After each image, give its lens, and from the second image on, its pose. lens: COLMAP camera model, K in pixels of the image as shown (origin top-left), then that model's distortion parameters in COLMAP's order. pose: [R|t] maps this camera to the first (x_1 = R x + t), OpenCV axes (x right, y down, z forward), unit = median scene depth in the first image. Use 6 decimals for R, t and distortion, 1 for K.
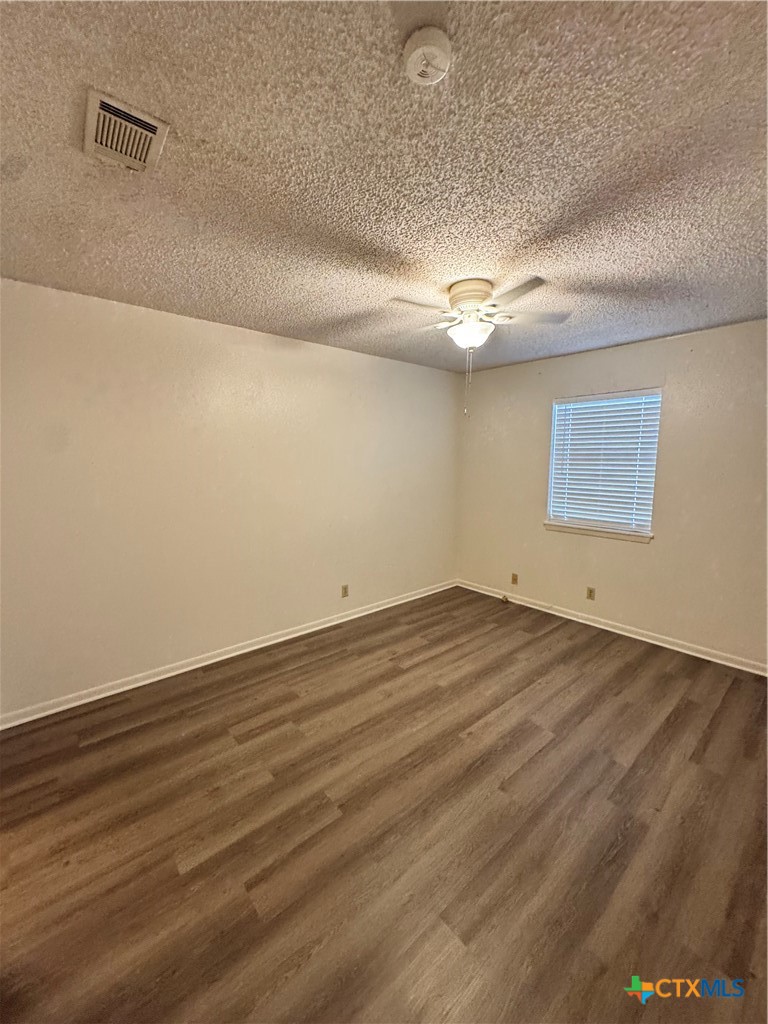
lens RADIAL K [[411.5, 0, 381.4], [0, 411.5, 511.7], [0, 0, 1]] dist [-0.005031, 0.000256]
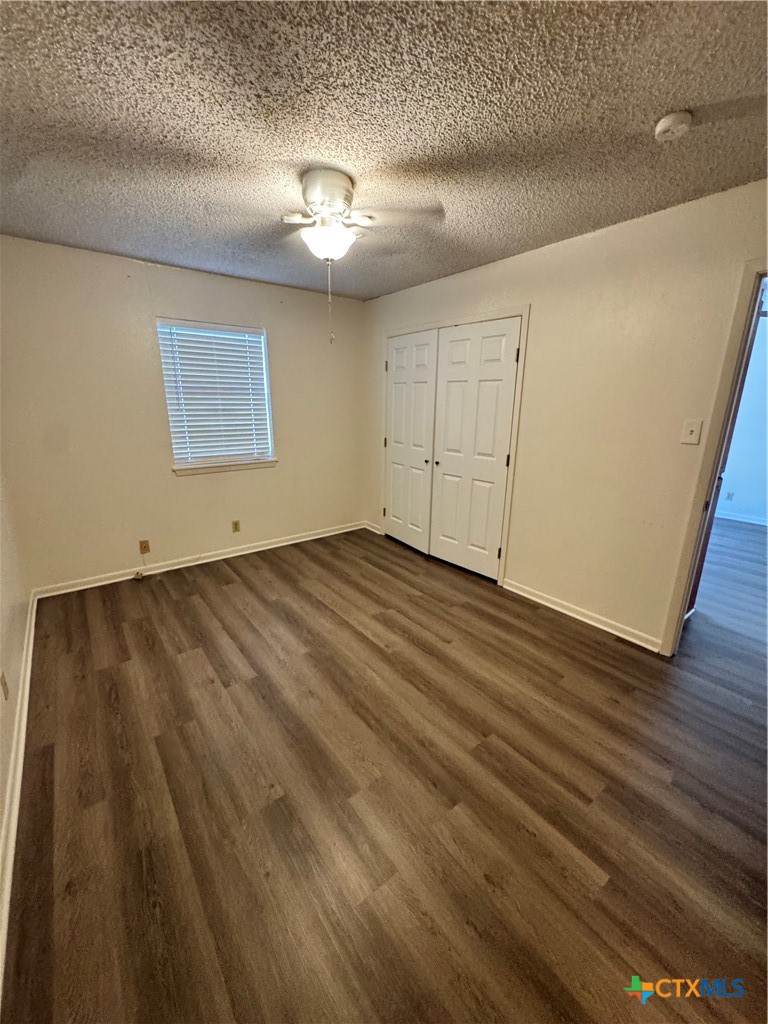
lens RADIAL K [[411.5, 0, 385.6], [0, 411.5, 511.1], [0, 0, 1]] dist [-0.005031, 0.000256]
pose [[0.045007, -0.261933, 0.964036, -0.589635], [0.117777, 0.959675, 0.255249, -0.074558], [-0.992020, 0.102054, 0.074042, 0.682460]]
